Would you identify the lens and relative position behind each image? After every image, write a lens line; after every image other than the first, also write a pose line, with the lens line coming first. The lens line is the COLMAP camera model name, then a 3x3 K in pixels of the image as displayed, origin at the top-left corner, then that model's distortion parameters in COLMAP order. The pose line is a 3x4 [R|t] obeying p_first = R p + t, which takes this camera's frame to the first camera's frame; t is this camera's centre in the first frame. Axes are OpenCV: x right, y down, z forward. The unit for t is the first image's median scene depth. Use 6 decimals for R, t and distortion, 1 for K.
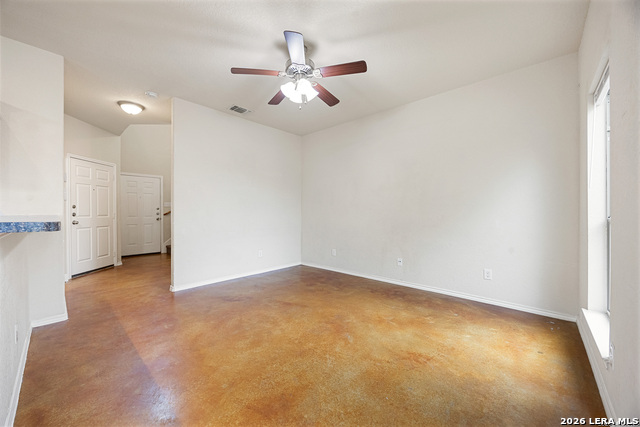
lens RADIAL K [[244.0, 0, 317.3], [0, 244.0, 215.1], [0, 0, 1]] dist [-0.006718, -0.000187]
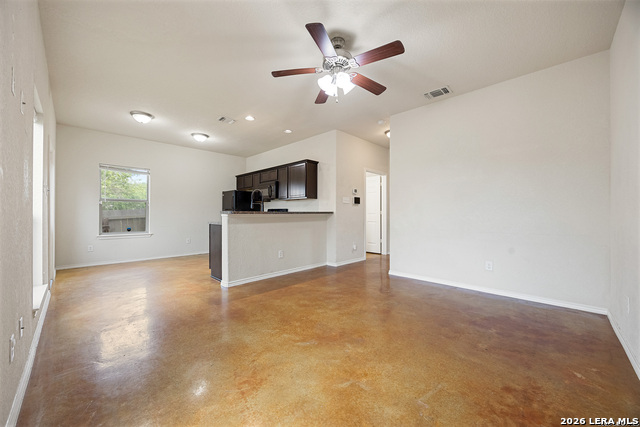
lens RADIAL K [[244.0, 0, 316.3], [0, 244.0, 213.2], [0, 0, 1]] dist [-0.006718, -0.000187]
pose [[-0.041527, -0.007039, -0.999113, 0.820893], [-0.012177, 0.999904, -0.006538, 0.022849], [0.999063, 0.011894, -0.041609, 0.851224]]
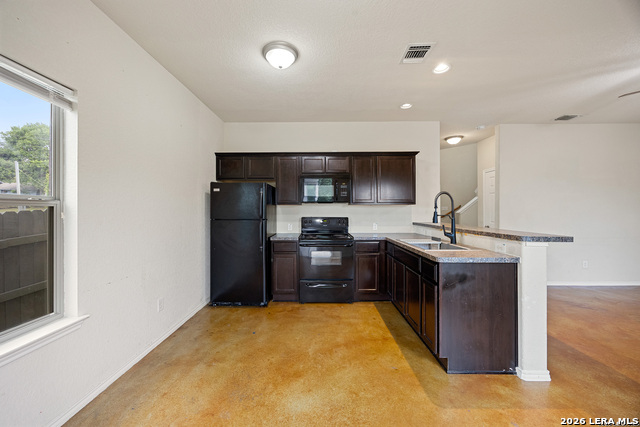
lens RADIAL K [[244.0, 0, 315.1], [0, 244.0, 210.7], [0, 0, 1]] dist [-0.006718, -0.000187]
pose [[0.665429, -0.003419, -0.746453, -0.376972], [-0.006163, 0.999930, -0.010074, -0.047799], [0.746435, 0.011304, 0.665362, -0.604394]]
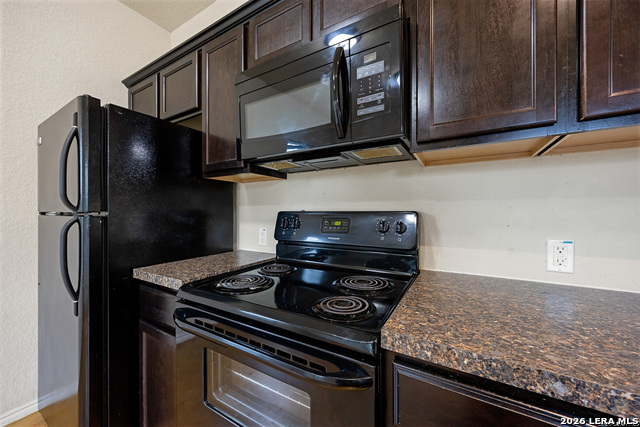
lens RADIAL K [[244.0, 0, 318.9], [0, 244.0, 211.6], [0, 0, 1]] dist [-0.006718, -0.000187]
pose [[0.203619, -0.001834, -0.979049, -0.992888], [-0.007849, 0.999963, -0.003506, -0.021003], [0.979019, 0.008398, 0.203597, 0.277511]]
